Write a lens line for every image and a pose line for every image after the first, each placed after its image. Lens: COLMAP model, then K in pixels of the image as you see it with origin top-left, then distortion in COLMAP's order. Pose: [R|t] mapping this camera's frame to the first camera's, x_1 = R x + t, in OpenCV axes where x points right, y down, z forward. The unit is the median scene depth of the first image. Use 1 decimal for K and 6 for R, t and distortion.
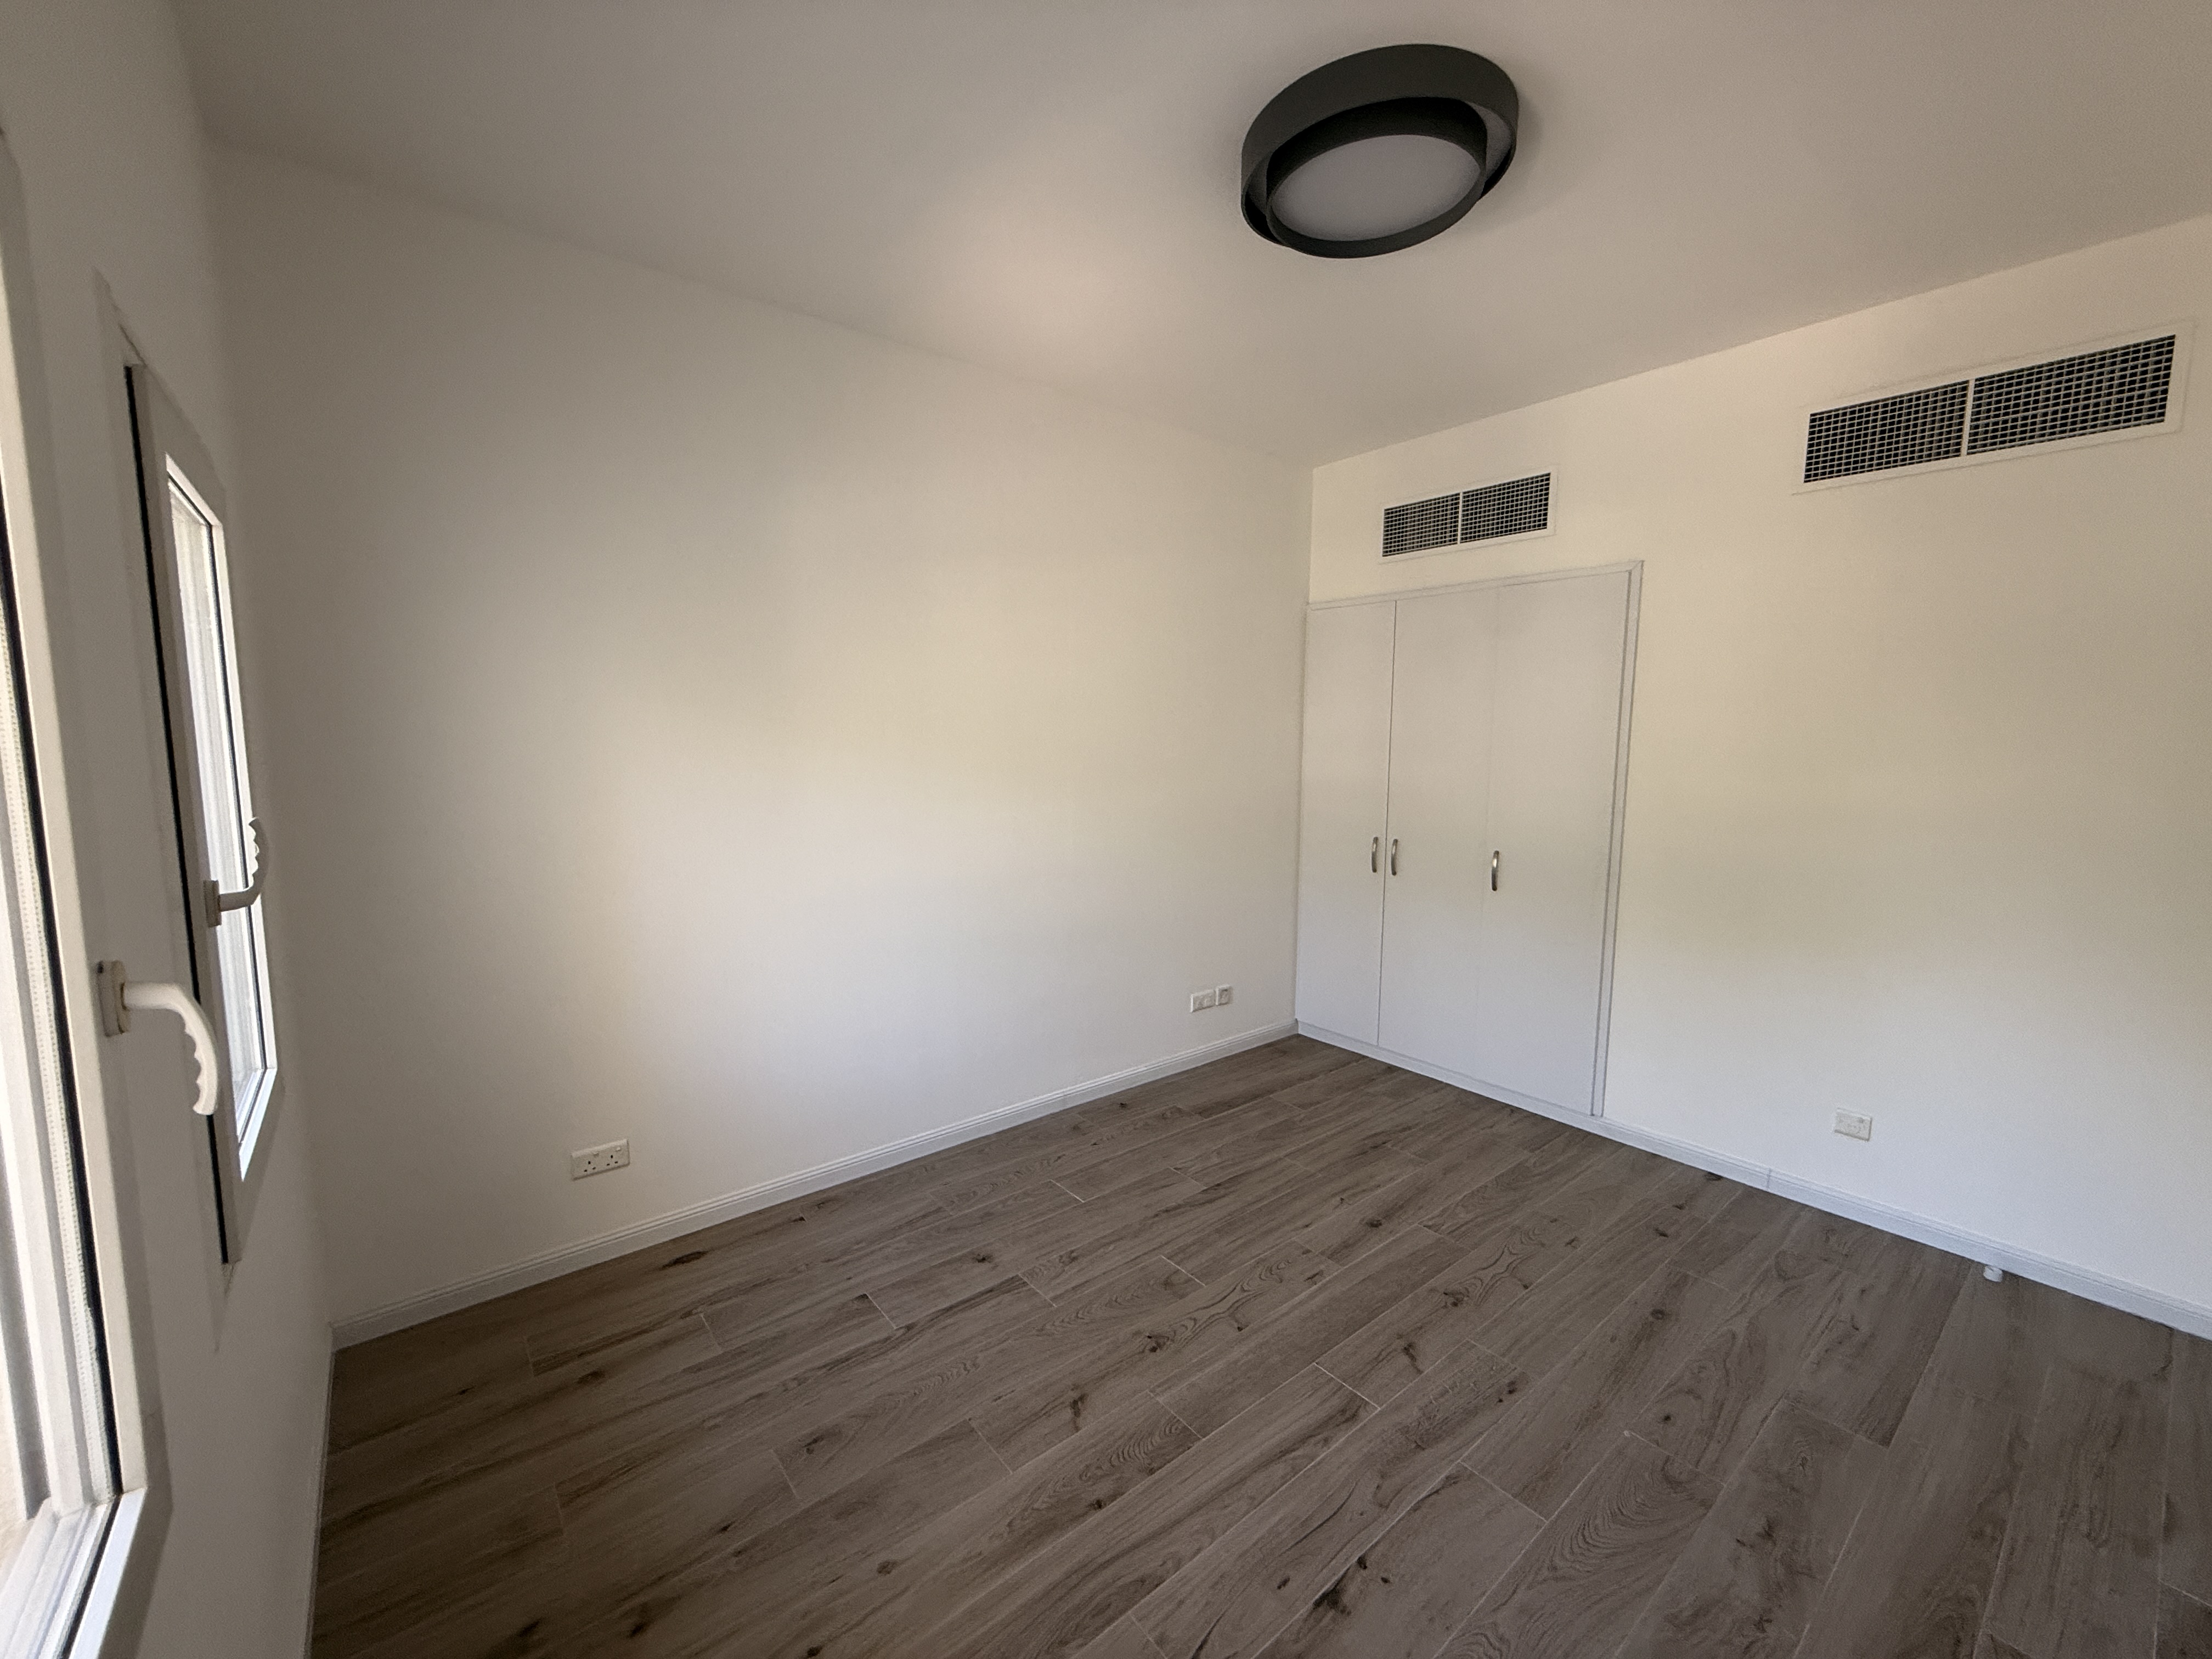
lens RADIAL K [[871.2, 0, 1098.1], [0, 871.2, 826.0], [0, 0, 1]] dist [0.000722, 0.000310]
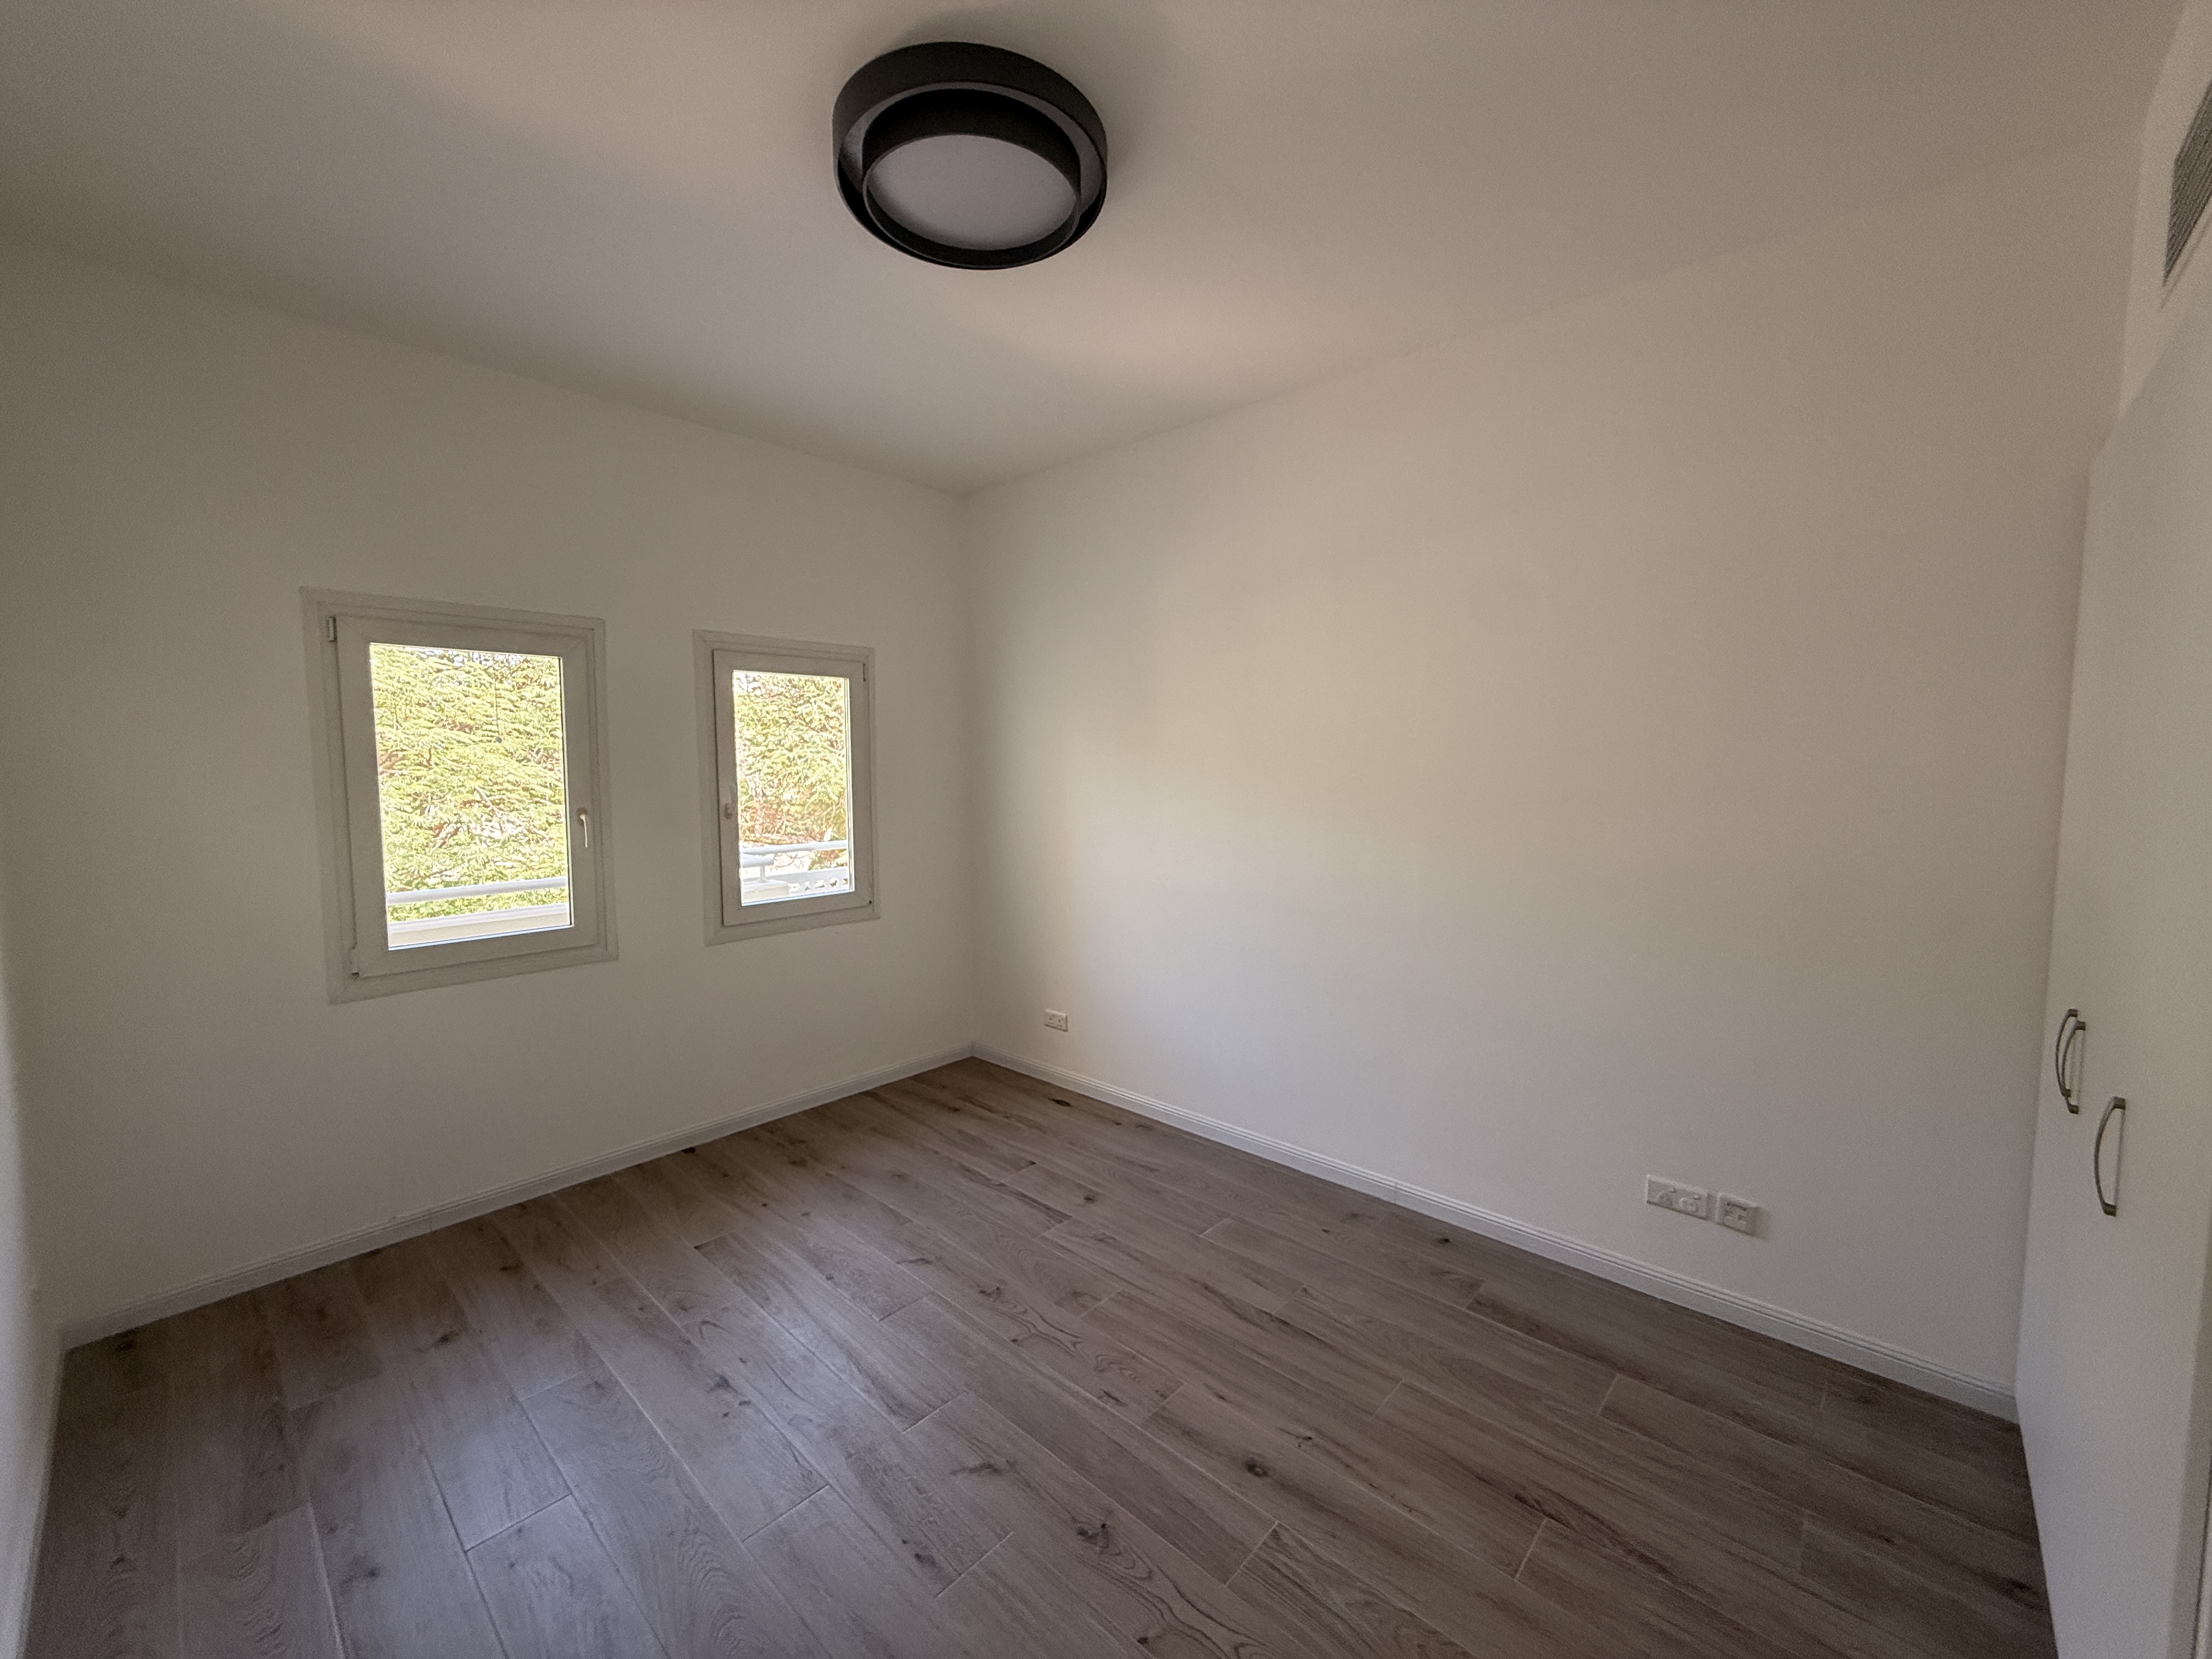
lens RADIAL K [[871.2, 0, 1098.1], [0, 871.2, 826.0], [0, 0, 1]] dist [0.000722, 0.000310]
pose [[0.160406, 0.072644, -0.984374, 0.980208], [-0.102114, 0.993158, 0.056653, -0.071728], [0.981755, 0.091431, 0.166727, 0.757147]]
